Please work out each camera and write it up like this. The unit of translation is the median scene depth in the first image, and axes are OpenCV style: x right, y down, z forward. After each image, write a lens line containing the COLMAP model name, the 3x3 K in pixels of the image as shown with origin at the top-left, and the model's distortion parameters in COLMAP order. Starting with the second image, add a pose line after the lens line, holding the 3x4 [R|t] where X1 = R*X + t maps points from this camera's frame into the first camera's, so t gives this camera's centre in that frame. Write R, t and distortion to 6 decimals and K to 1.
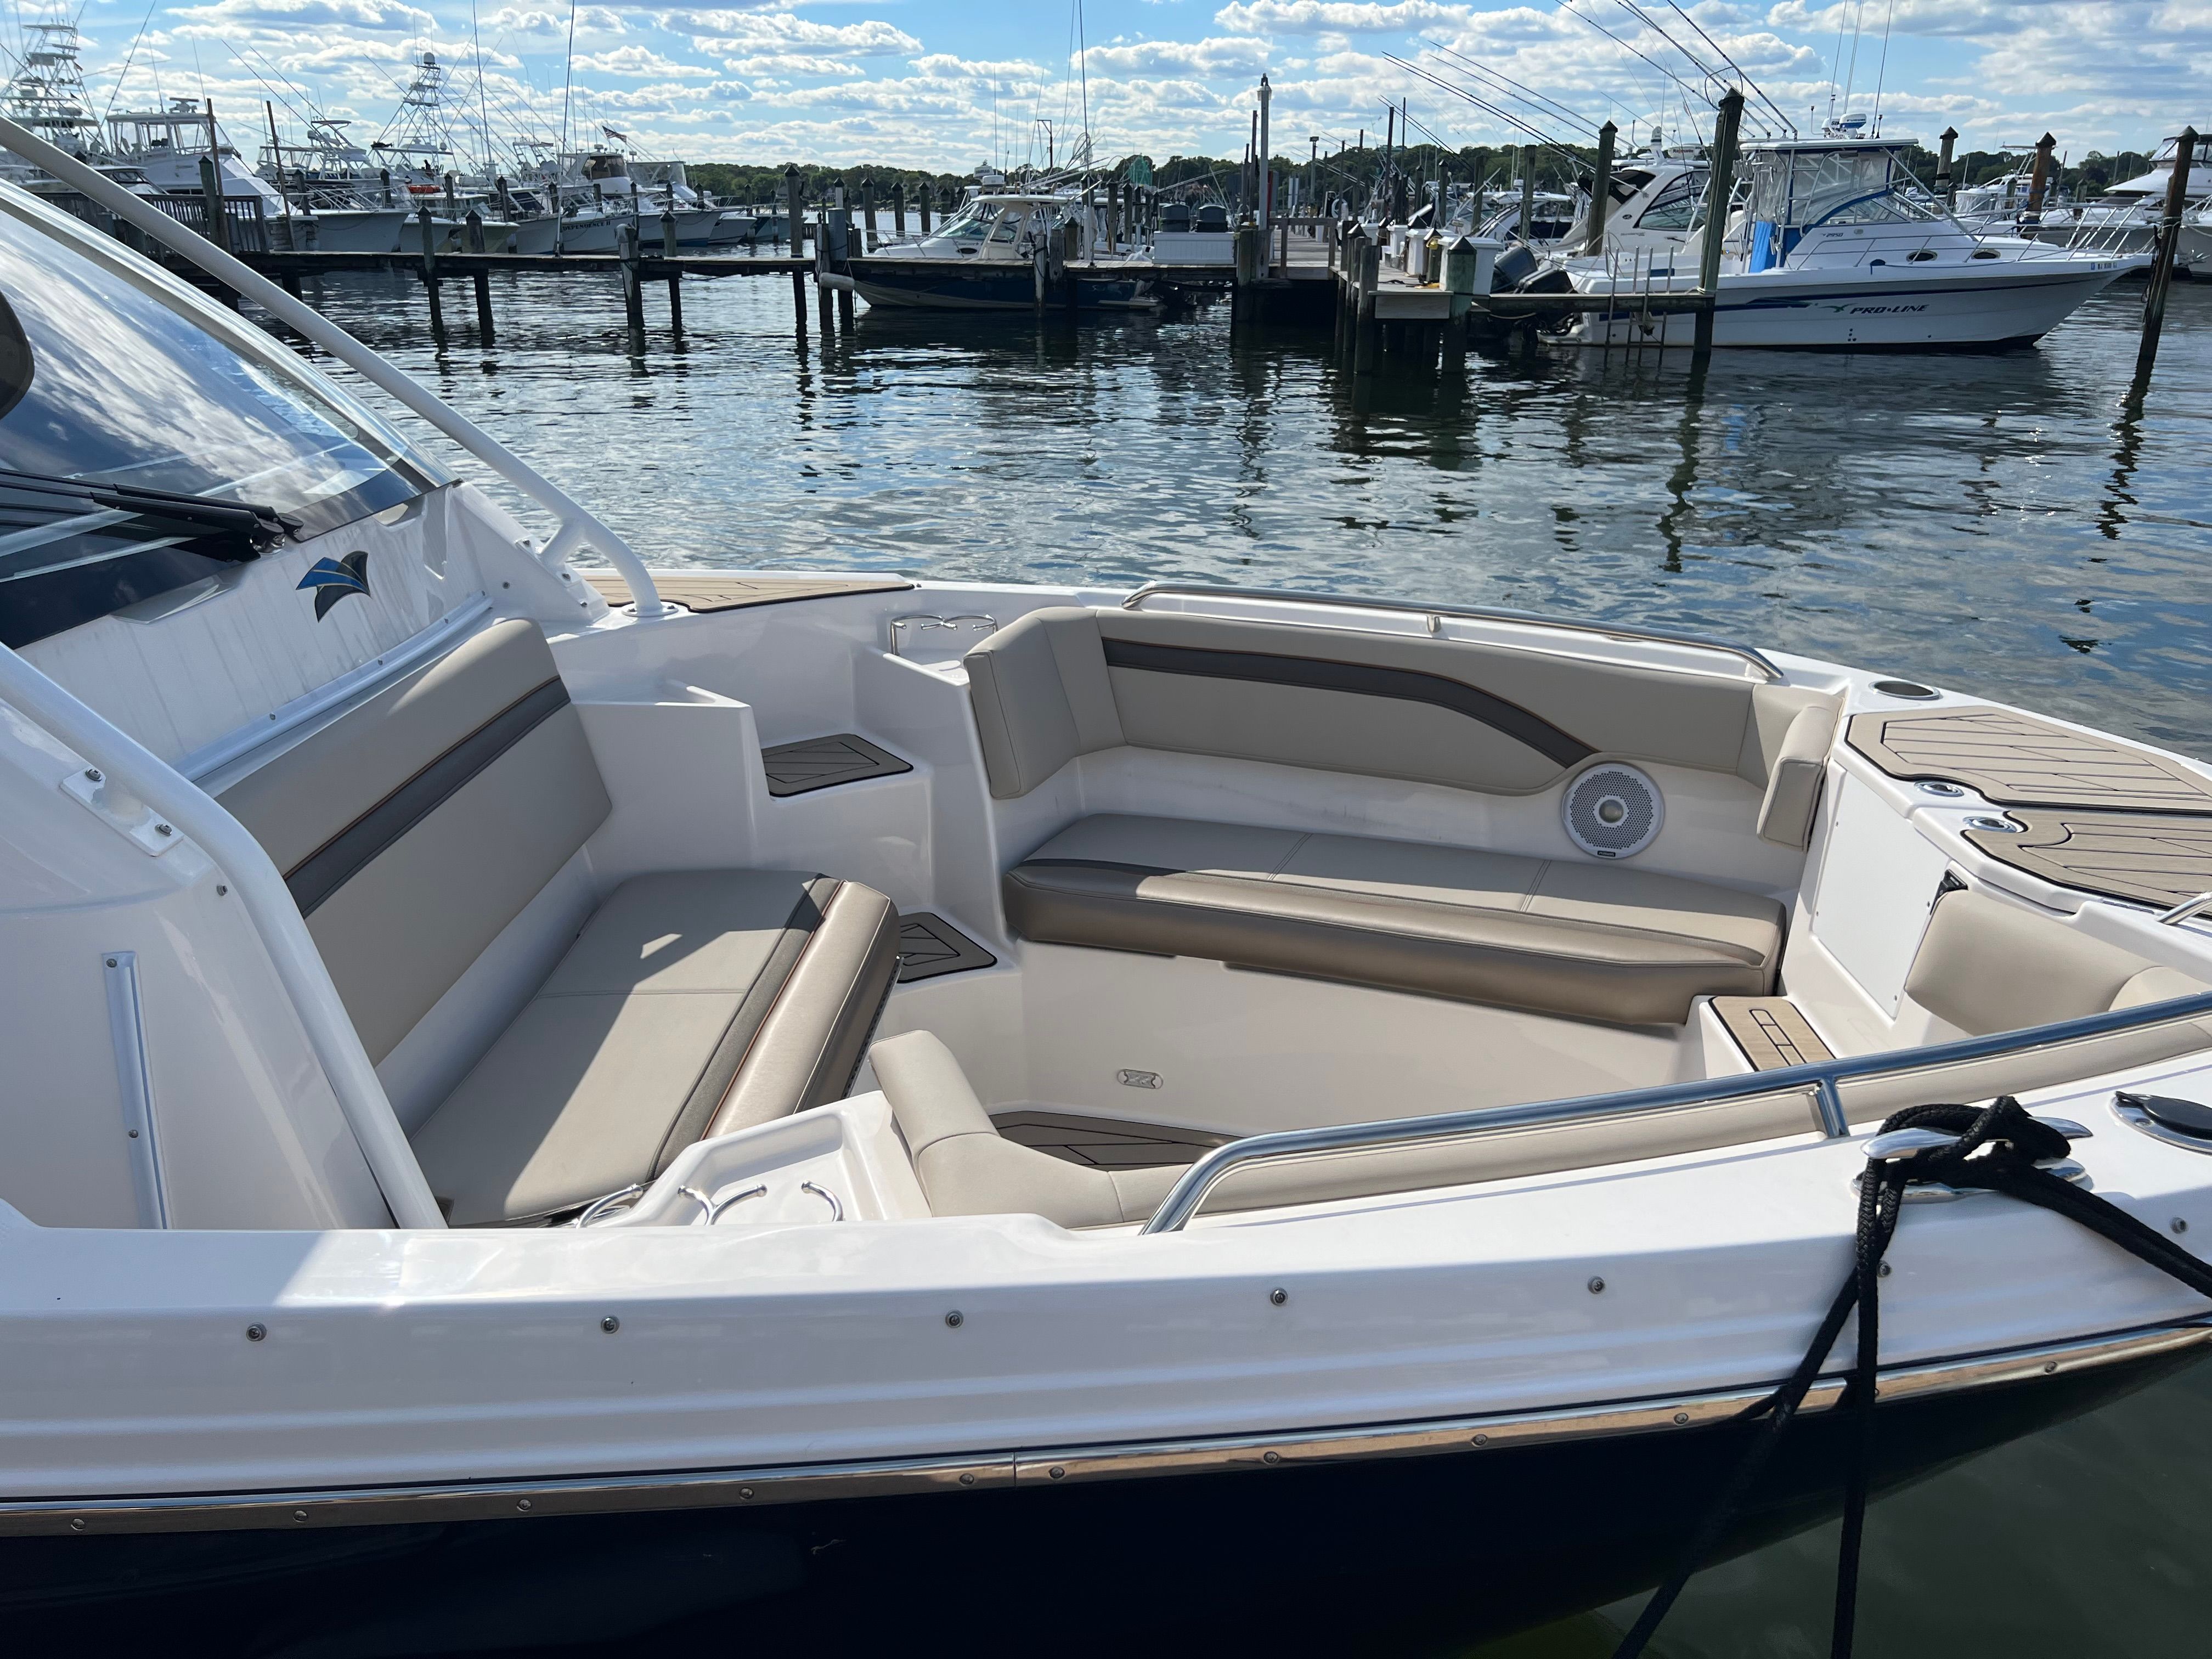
lens RADIAL K [[1687.0, 0, 1093.4], [0, 1687.0, 799.3], [0, 0, 1]] dist [0.051676, -0.056877]
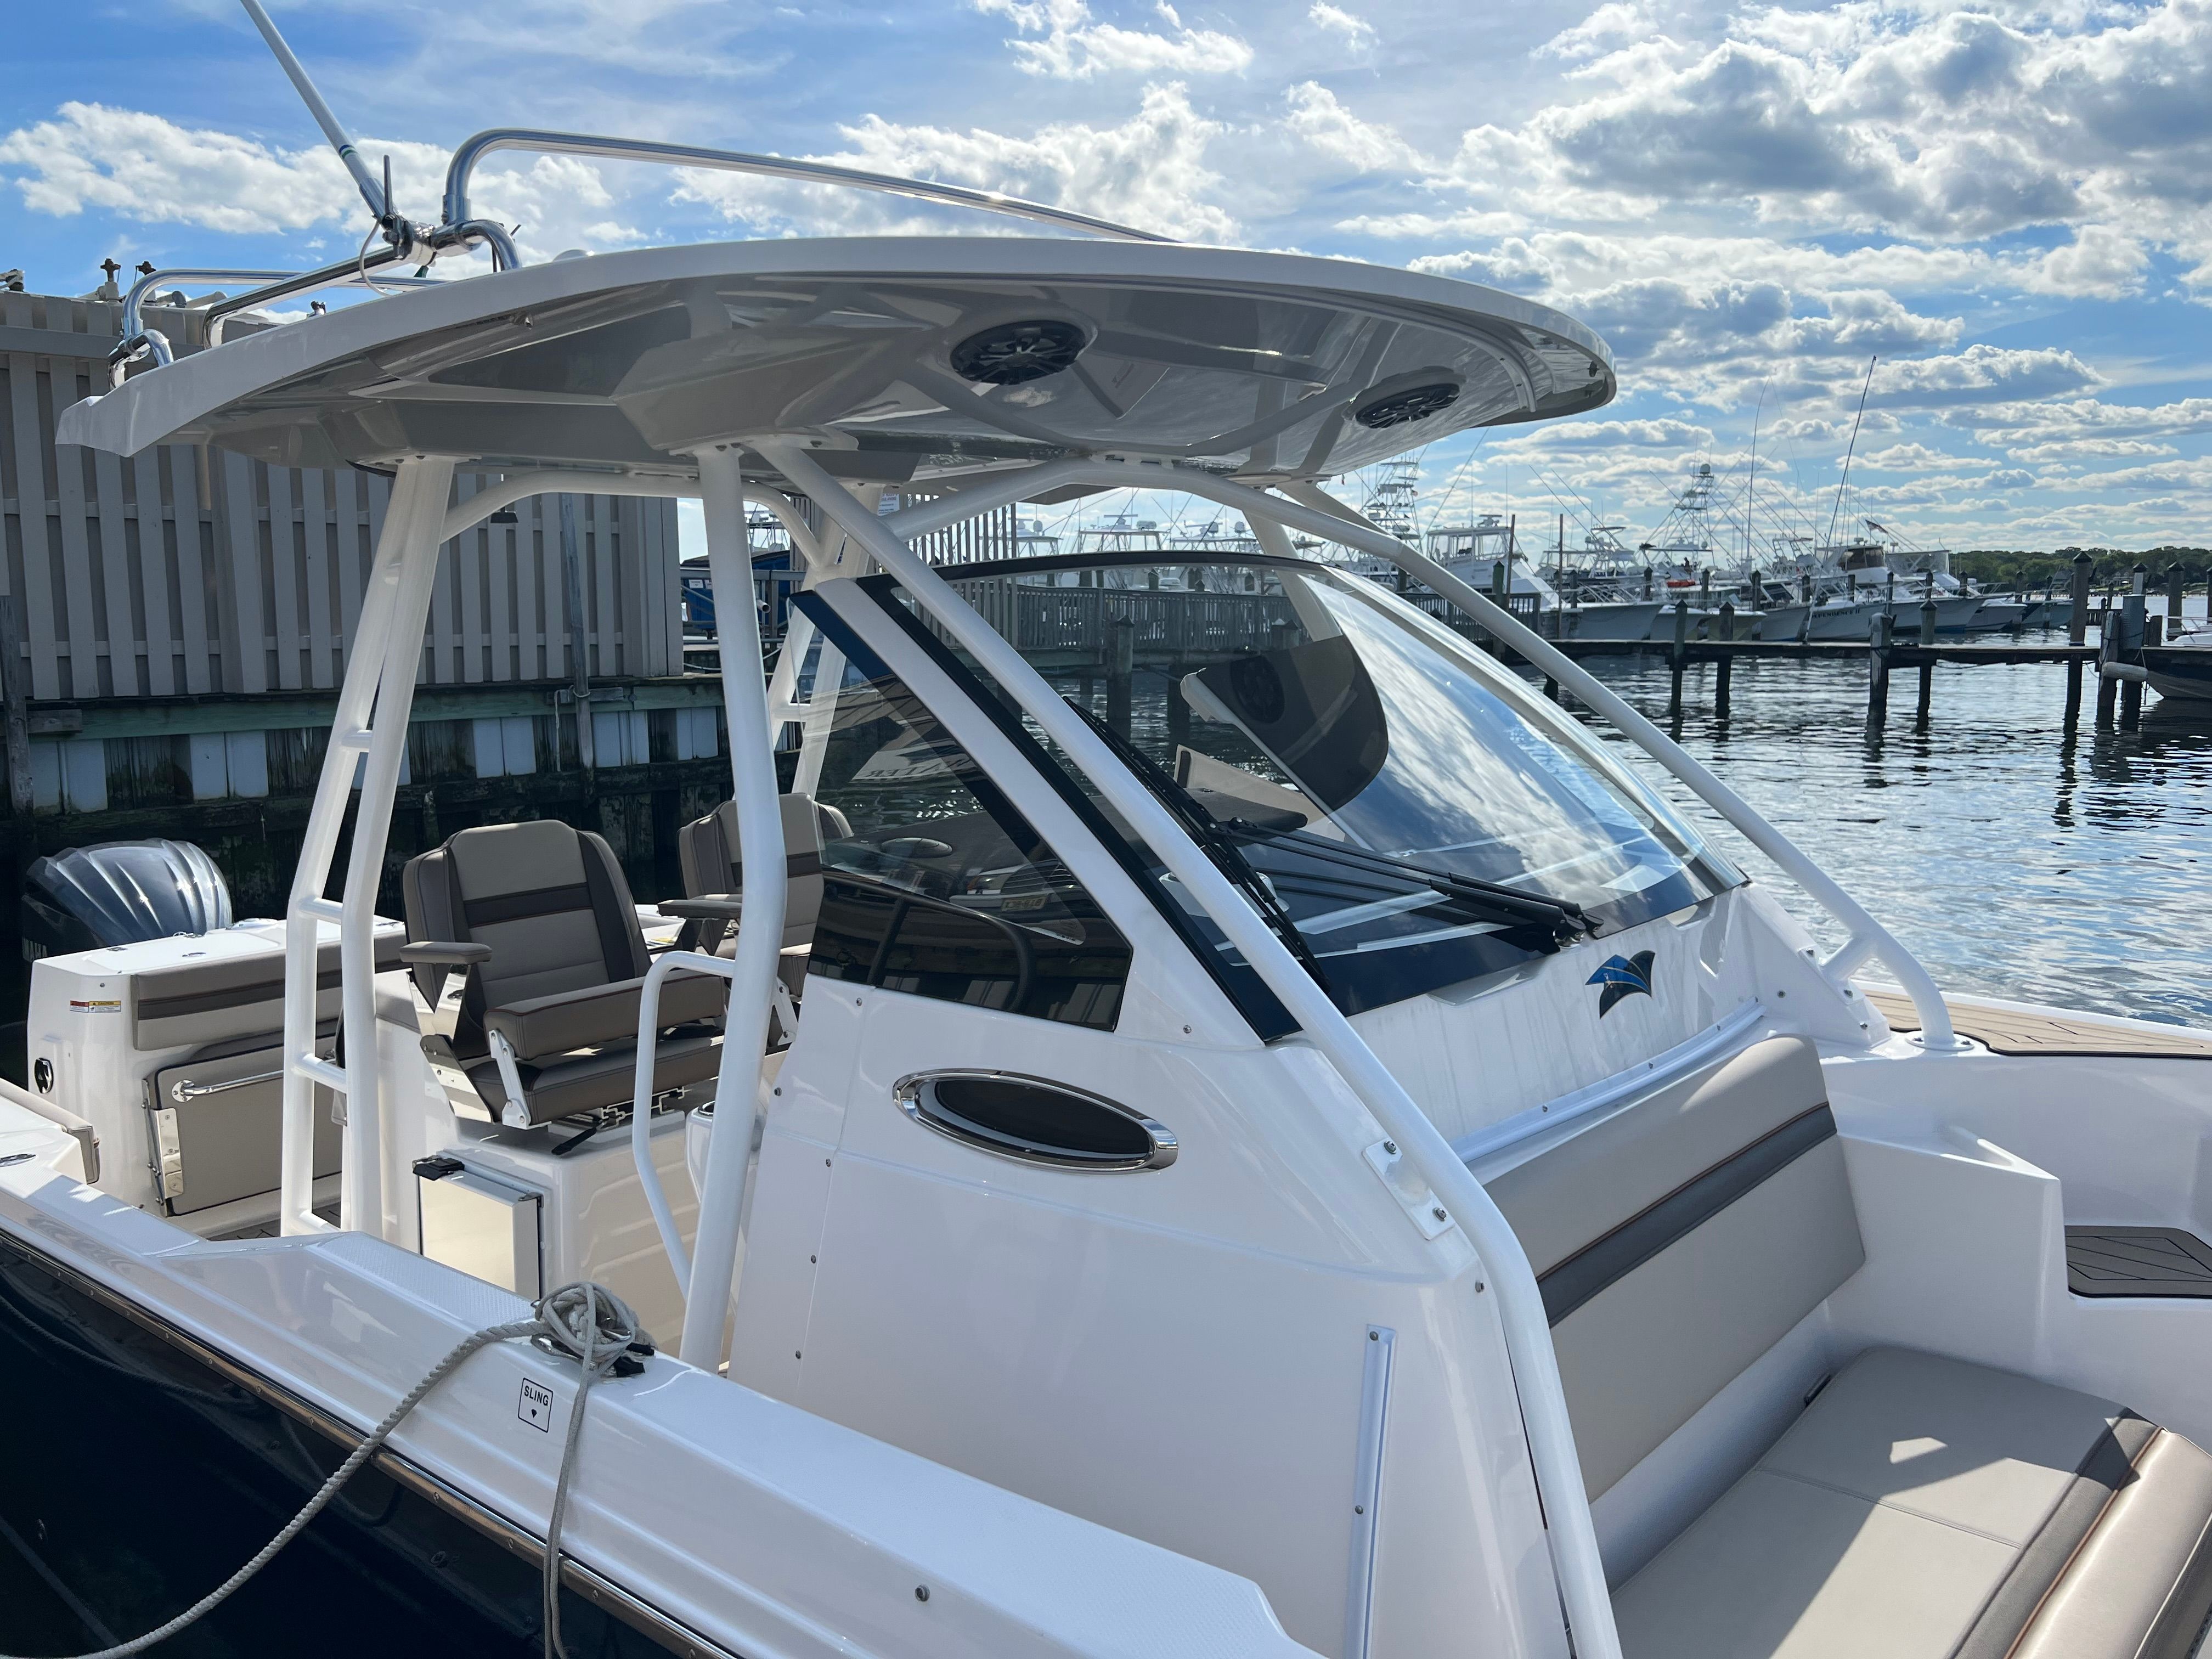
lens RADIAL K [[1662.2, 0, 1093.8], [0, 1662.2, 838.2], [0, 0, 1]] dist [0.040492, -0.038604]
pose [[0.773144, 0.080656, -0.629081, -0.003819], [-0.199299, 0.972533, -0.120248, -0.001405], [0.602103, 0.218345, 0.767983, 0.002794]]
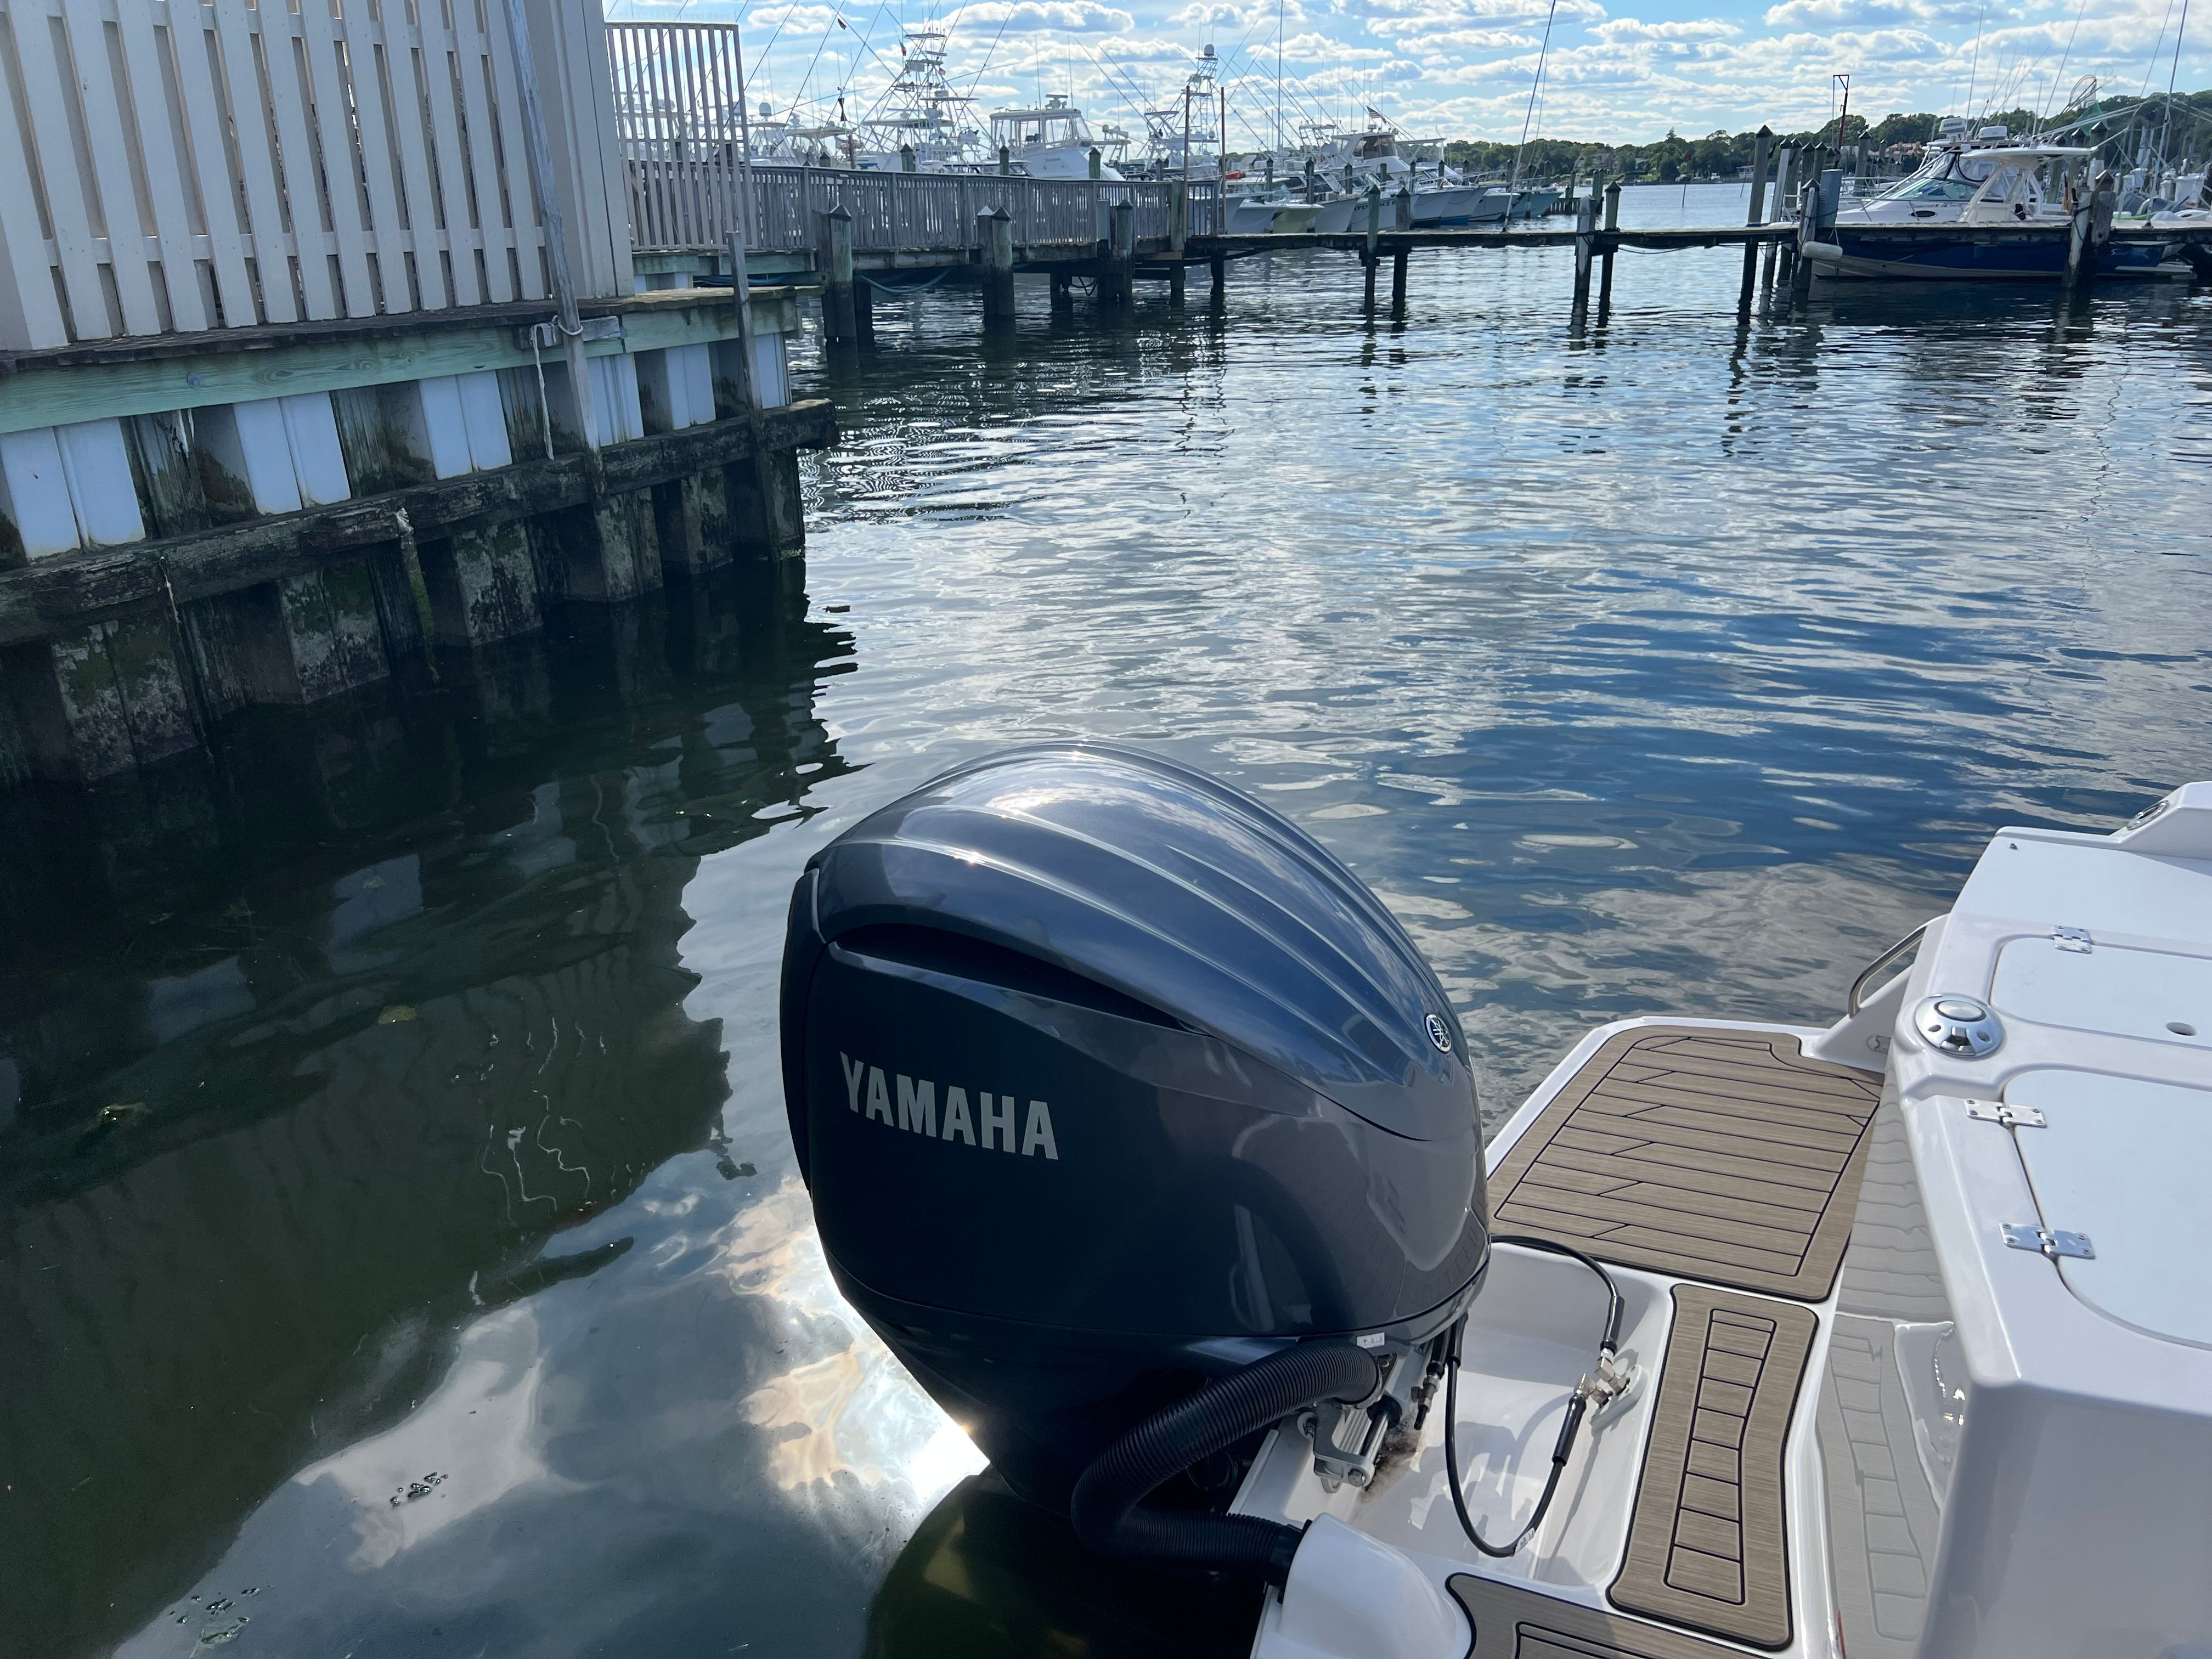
lens RADIAL K [[1662.2, 0, 1093.8], [0, 1662.2, 838.2], [0, 0, 1]] dist [0.040492, -0.038604]
pose [[0.936256, 0.102335, -0.336083, -0.112733], [-0.090326, 0.994594, 0.051217, -0.002367], [0.339507, -0.017595, 0.940439, 0.012440]]
